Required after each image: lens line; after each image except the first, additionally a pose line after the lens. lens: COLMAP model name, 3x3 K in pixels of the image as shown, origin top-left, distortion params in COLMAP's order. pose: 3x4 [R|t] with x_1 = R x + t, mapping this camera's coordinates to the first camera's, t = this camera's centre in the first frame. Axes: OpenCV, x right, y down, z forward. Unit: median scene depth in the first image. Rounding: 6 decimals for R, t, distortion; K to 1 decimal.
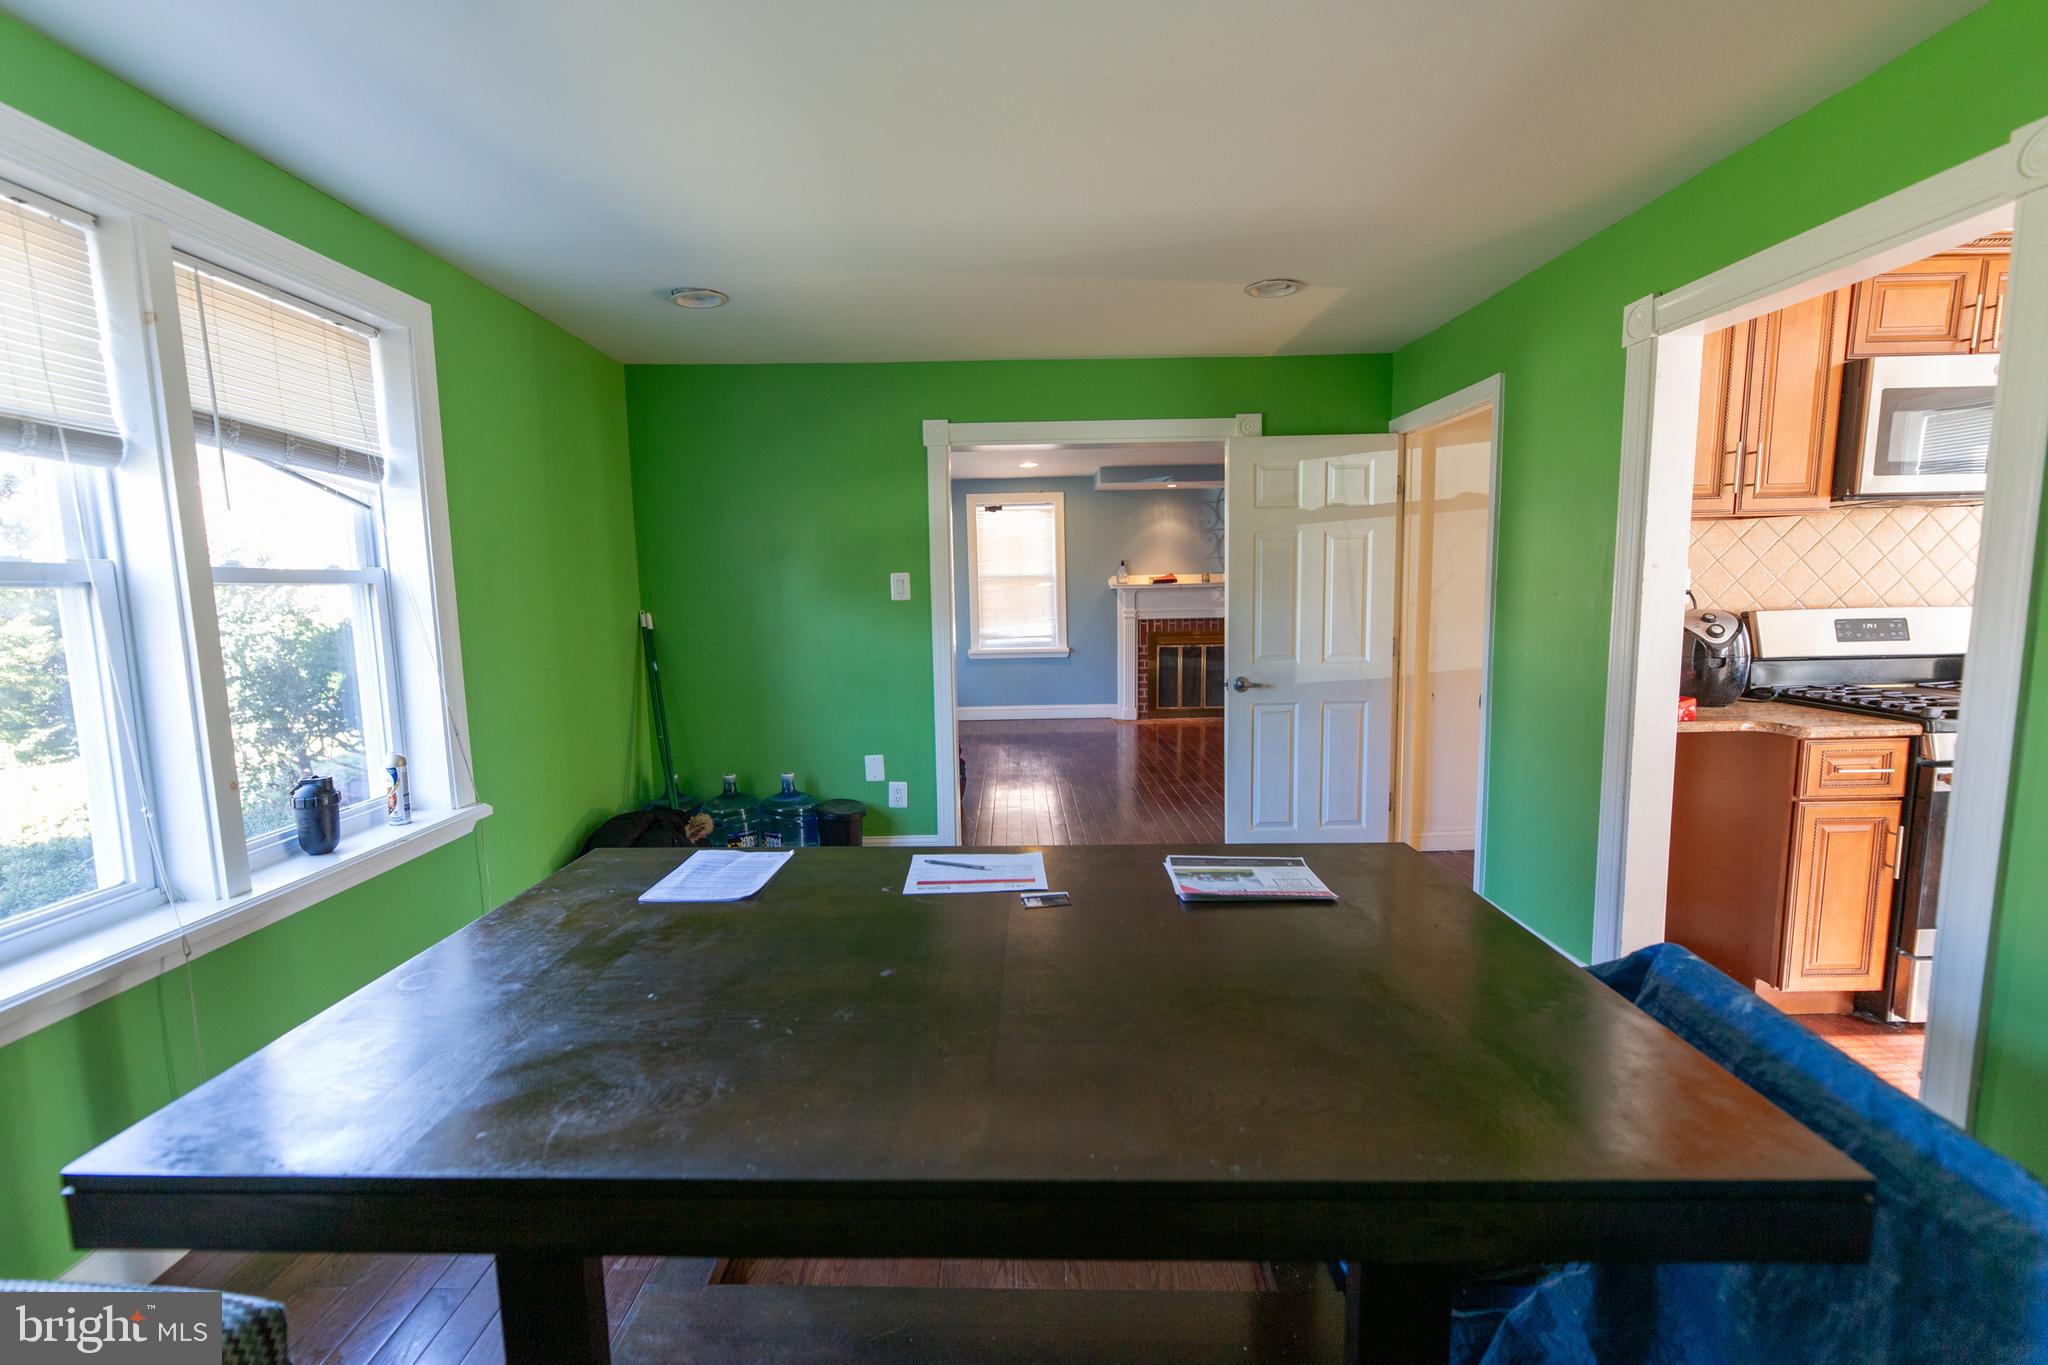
lens RADIAL K [[827.7, 0, 1024.2], [0, 827.7, 683.8], [0, 0, 1]] dist [-0.001412, -0.000311]
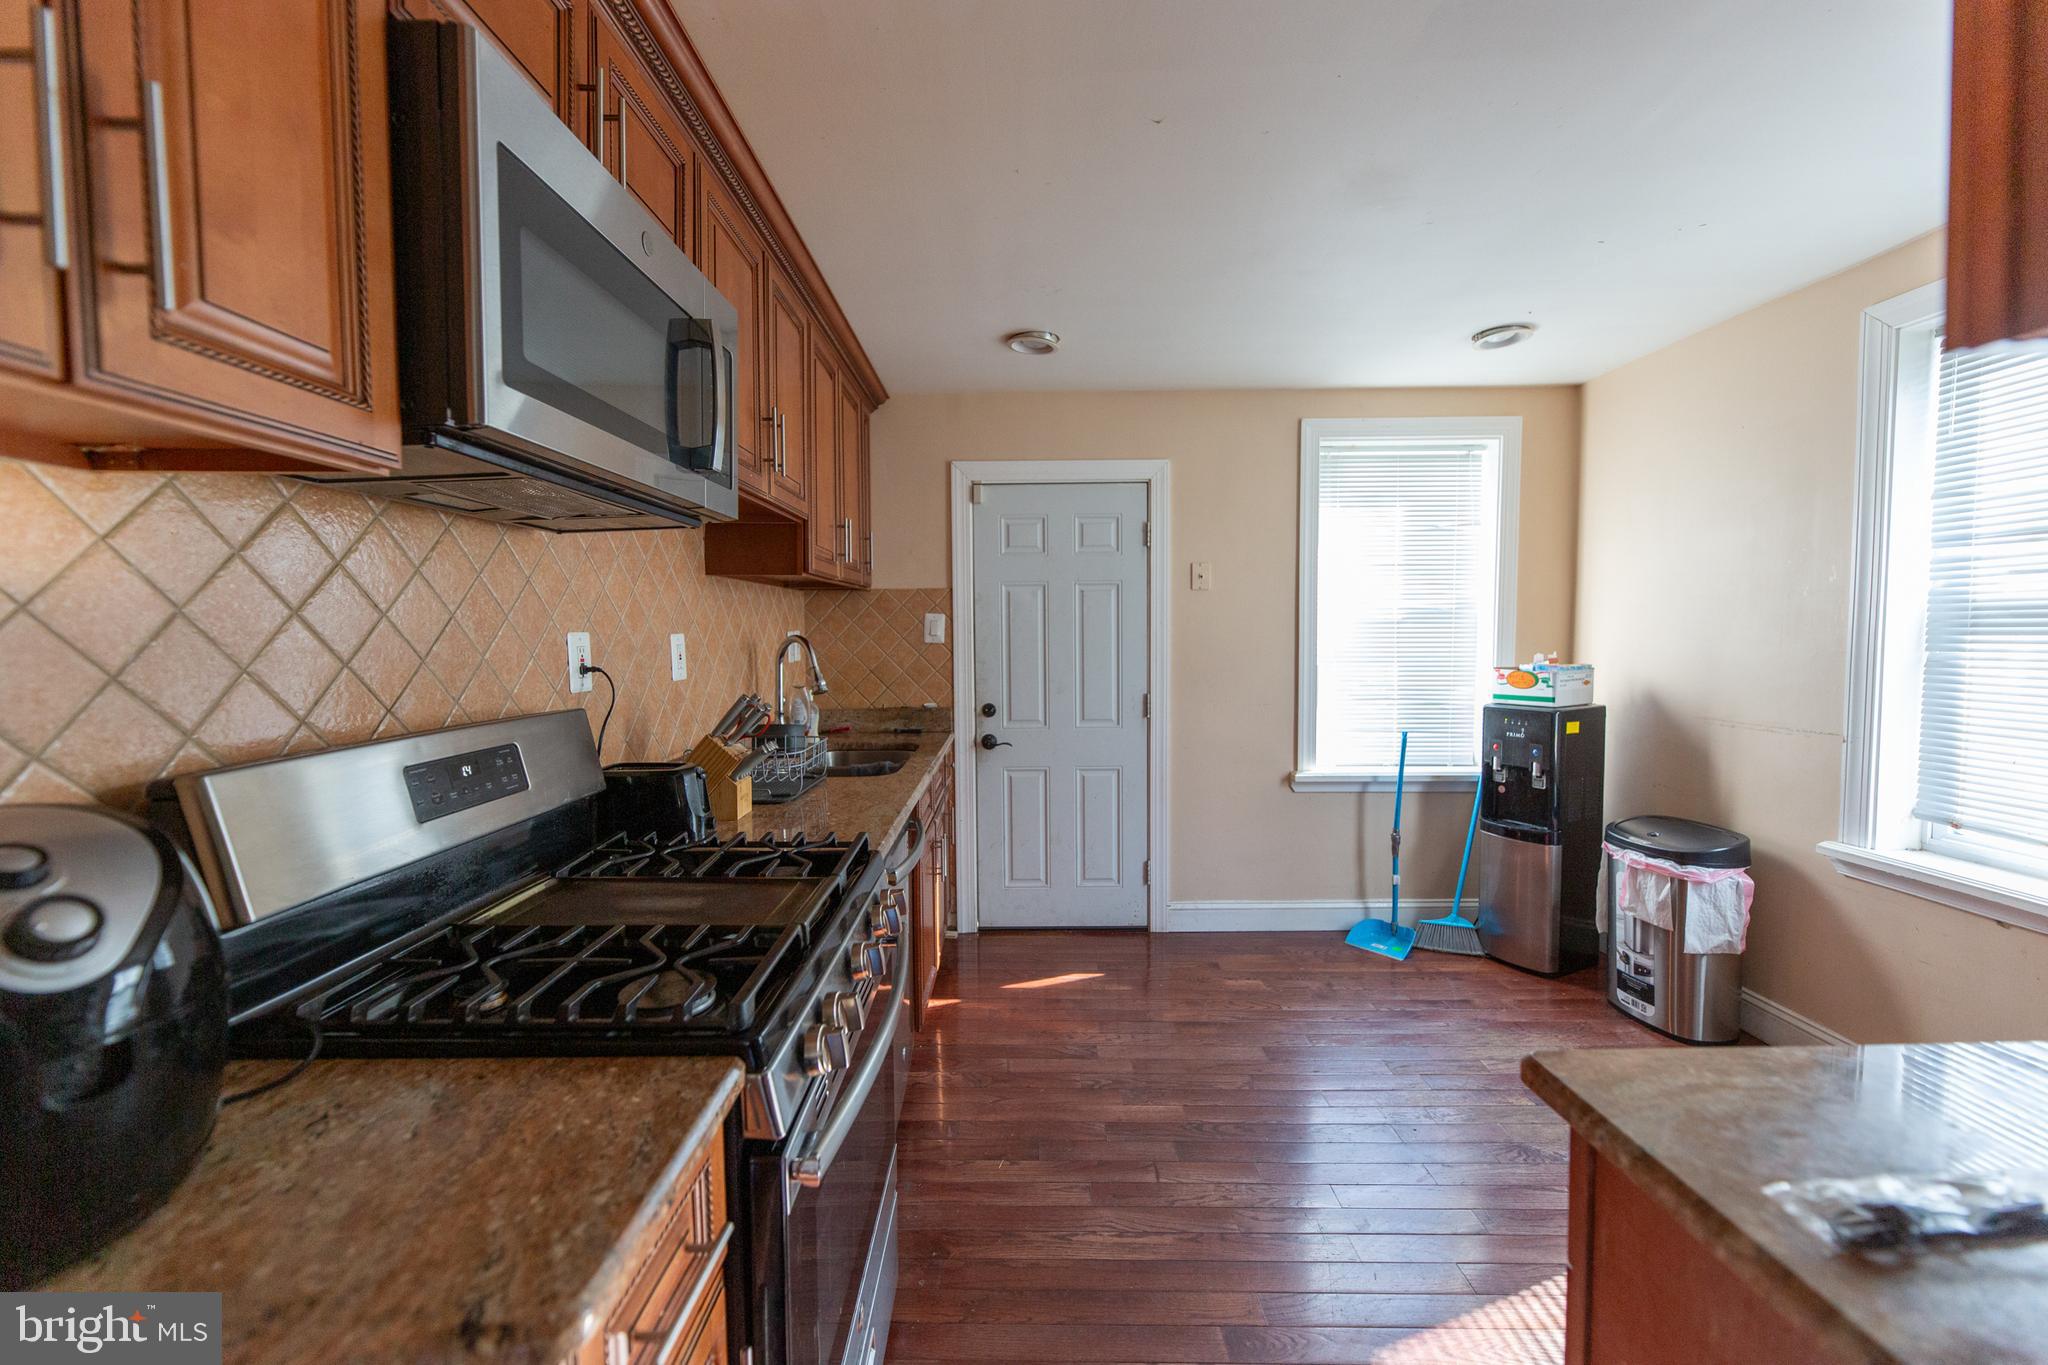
lens RADIAL K [[827.7, 0, 1022.1], [0, 827.7, 673.6], [0, 0, 1]] dist [-0.001412, -0.000311]
pose [[0.020370, -0.029345, 0.999362, 0.633588], [0.127259, 0.991515, 0.026521, -0.103686], [-0.991660, 0.126637, 0.023932, 0.742298]]
